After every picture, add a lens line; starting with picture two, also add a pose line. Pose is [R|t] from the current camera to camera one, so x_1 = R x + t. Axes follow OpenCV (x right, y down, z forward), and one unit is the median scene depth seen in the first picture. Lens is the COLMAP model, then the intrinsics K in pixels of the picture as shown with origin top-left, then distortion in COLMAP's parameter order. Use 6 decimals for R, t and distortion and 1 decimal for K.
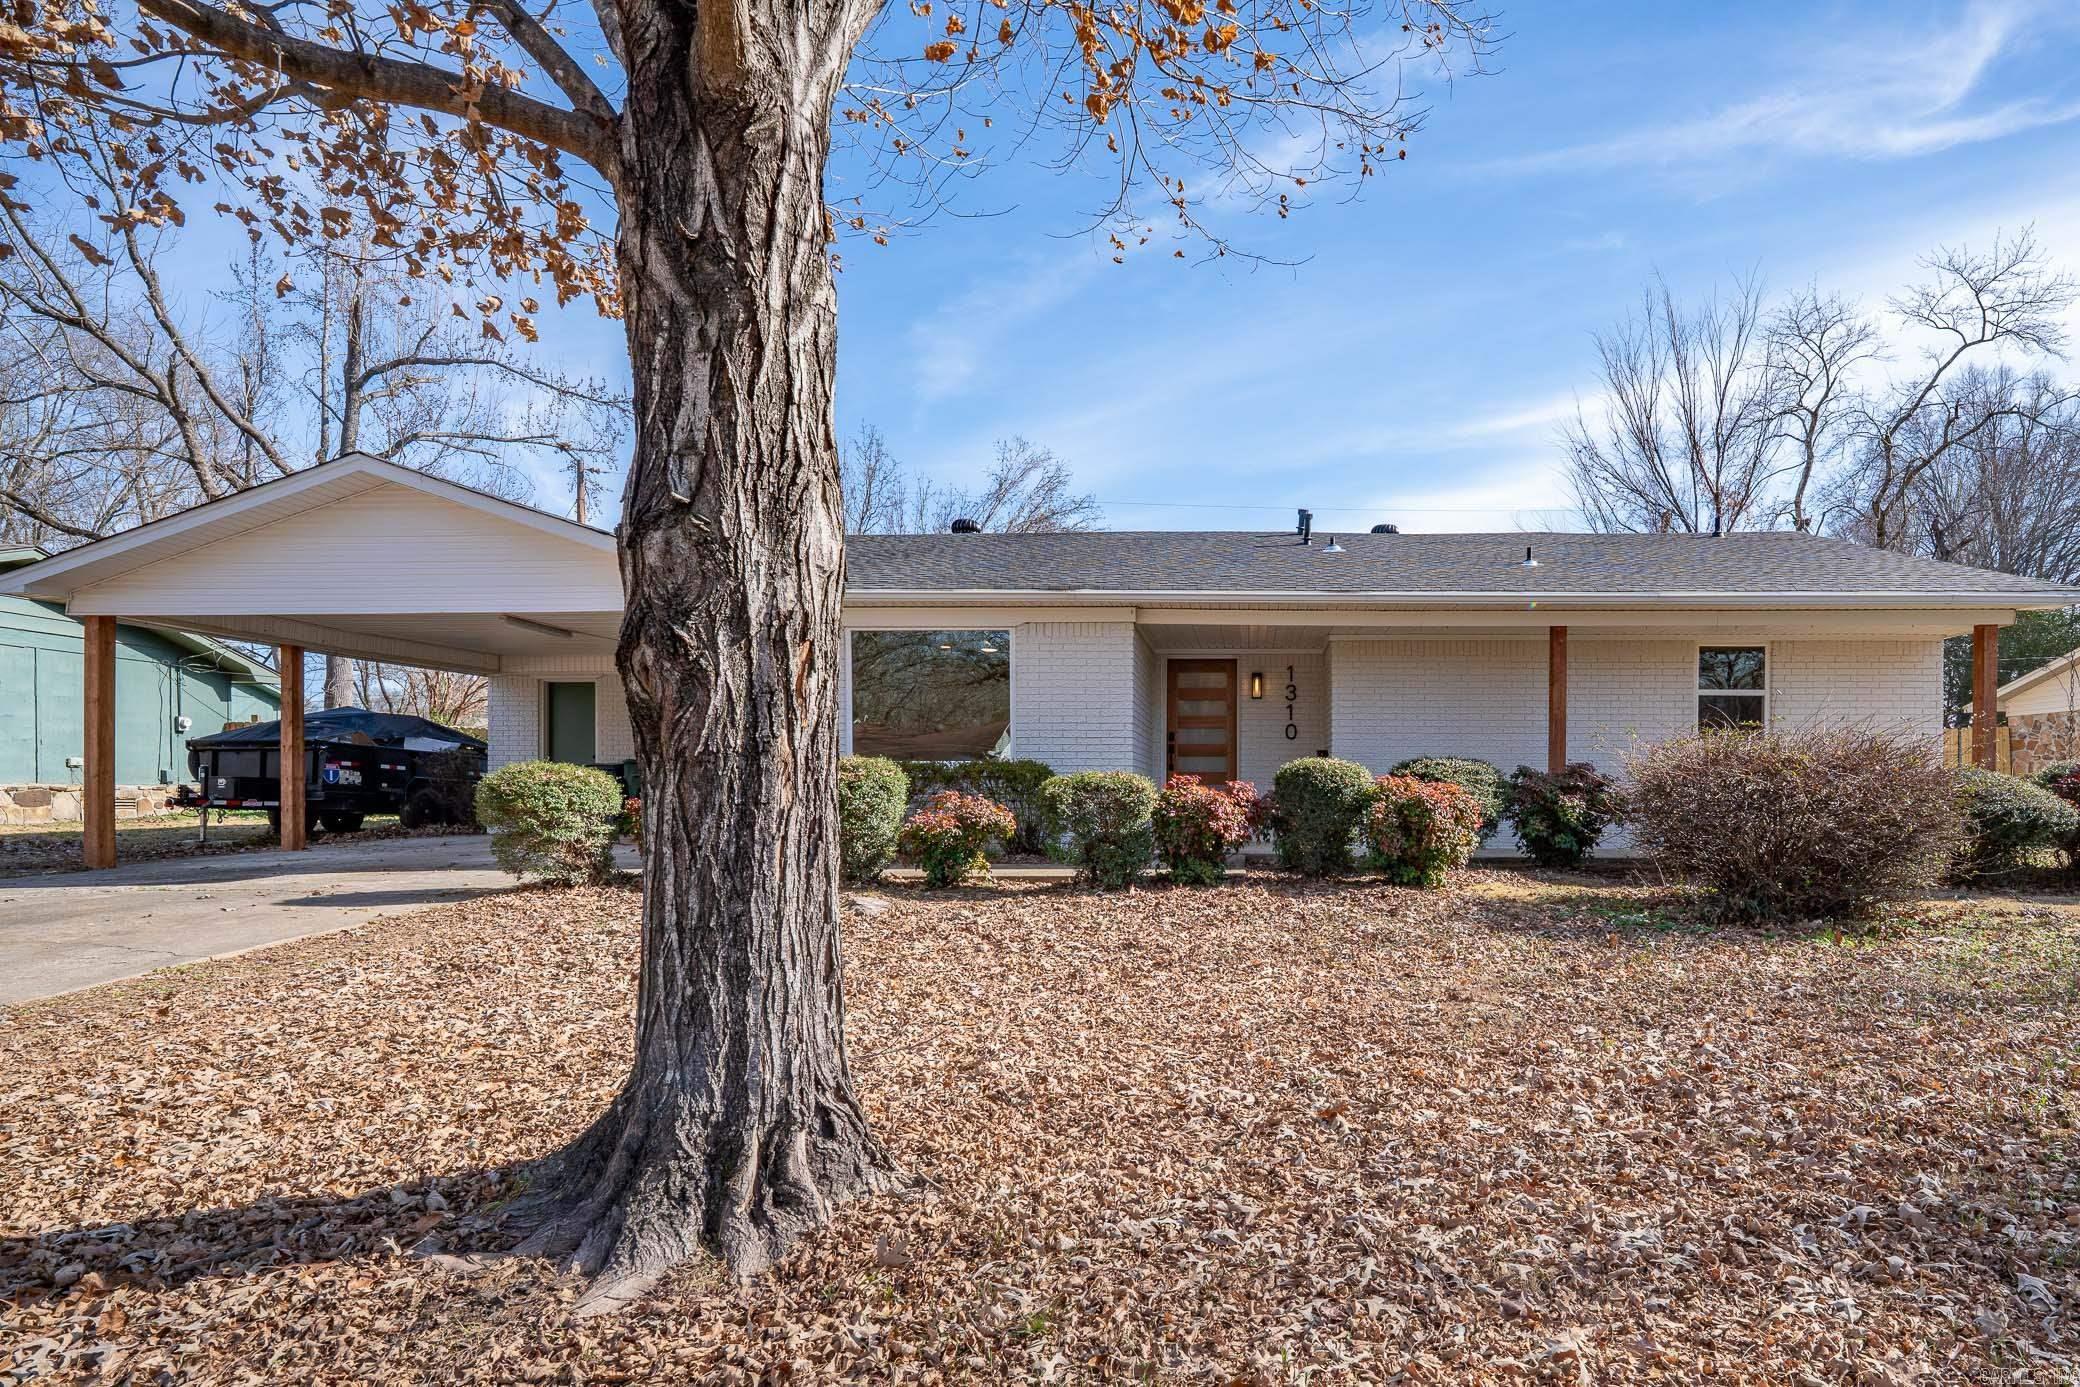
lens RADIAL K [[831.1, 0, 1042.2], [0, 831.1, 793.9], [0, 0, 1]] dist [-0.002272, -0.003852]
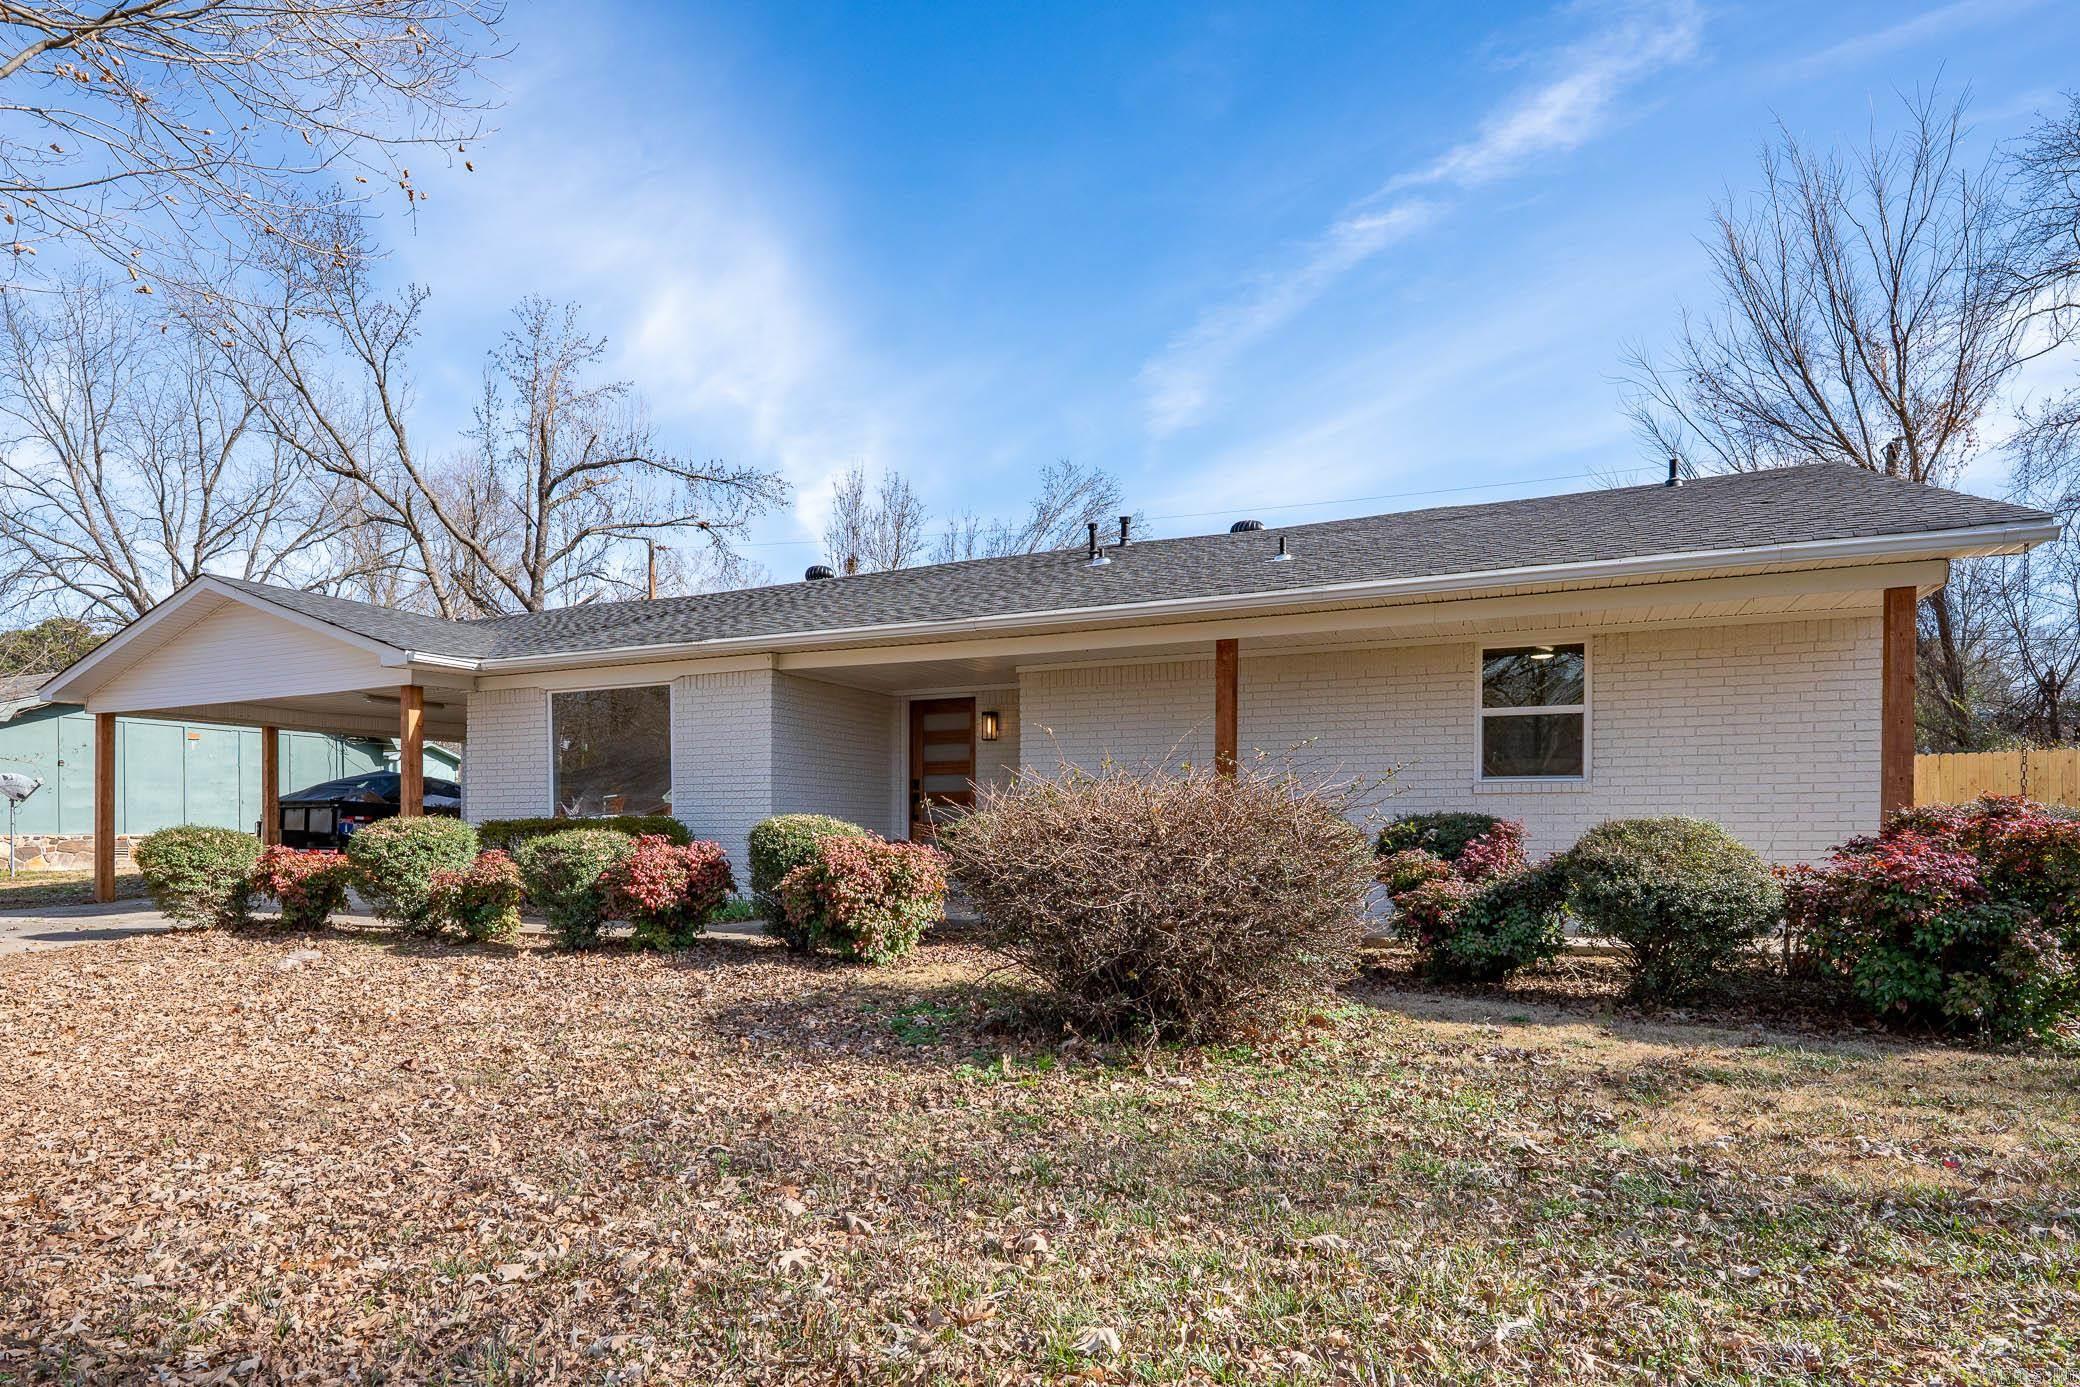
lens RADIAL K [[863.3, 0, 1040.8], [0, 863.3, 835.7], [0, 0, 1]] dist [-0.009033, -0.000401]
pose [[0.946331, -0.000011, -0.323199, 0.603169], [0.001243, 0.999993, 0.003606, -0.016723], [0.323197, -0.003815, 0.946324, 0.143890]]
